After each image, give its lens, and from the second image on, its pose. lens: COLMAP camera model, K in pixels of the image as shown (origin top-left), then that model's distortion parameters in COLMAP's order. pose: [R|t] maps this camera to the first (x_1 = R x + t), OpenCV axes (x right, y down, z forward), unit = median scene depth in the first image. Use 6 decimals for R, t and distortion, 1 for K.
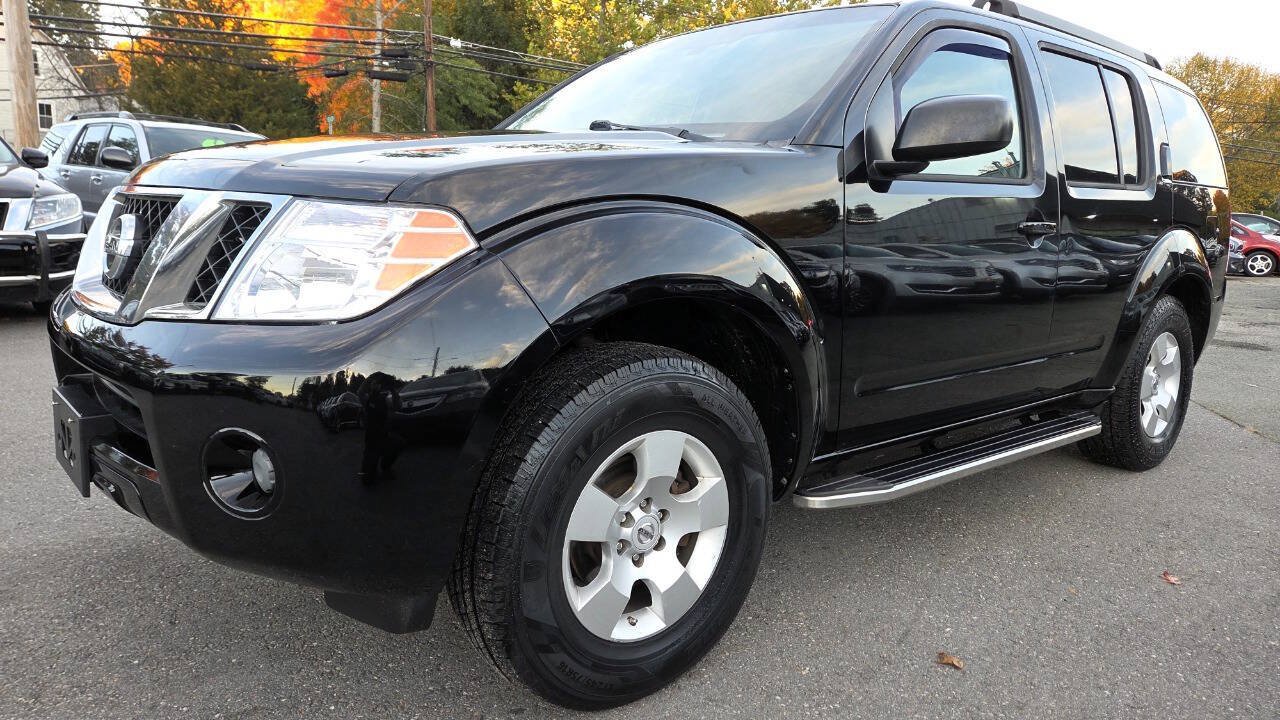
lens RADIAL K [[851.8, 0, 631.3], [0, 851.8, 357.6], [0, 0, 1]] dist [0.071670, -0.059910]
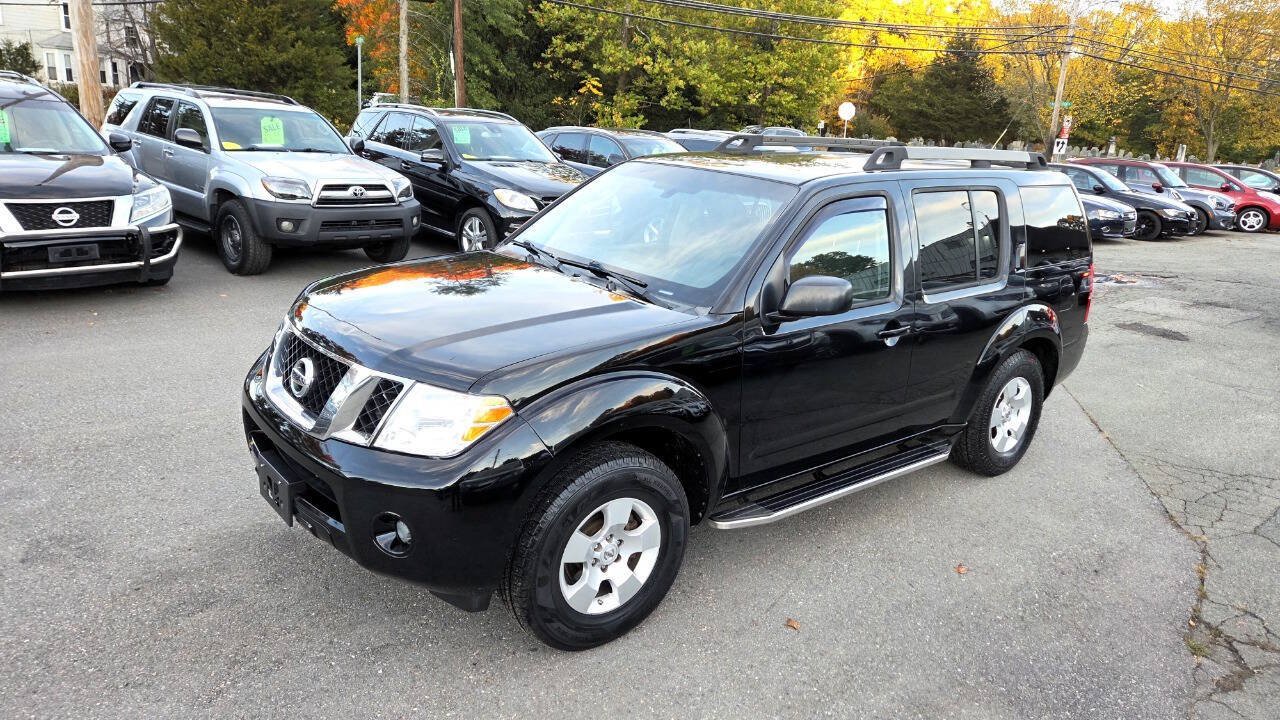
lens RADIAL K [[860.4, 0, 654.8], [0, 860.4, 358.4], [0, 0, 1]] dist [0.070872, -0.060120]
pose [[0.999503, 0.031469, 0.001691, 0.091731], [-0.031461, 0.993270, 0.111469, -0.377774], [0.001828, -0.111467, 0.993766, -0.681375]]
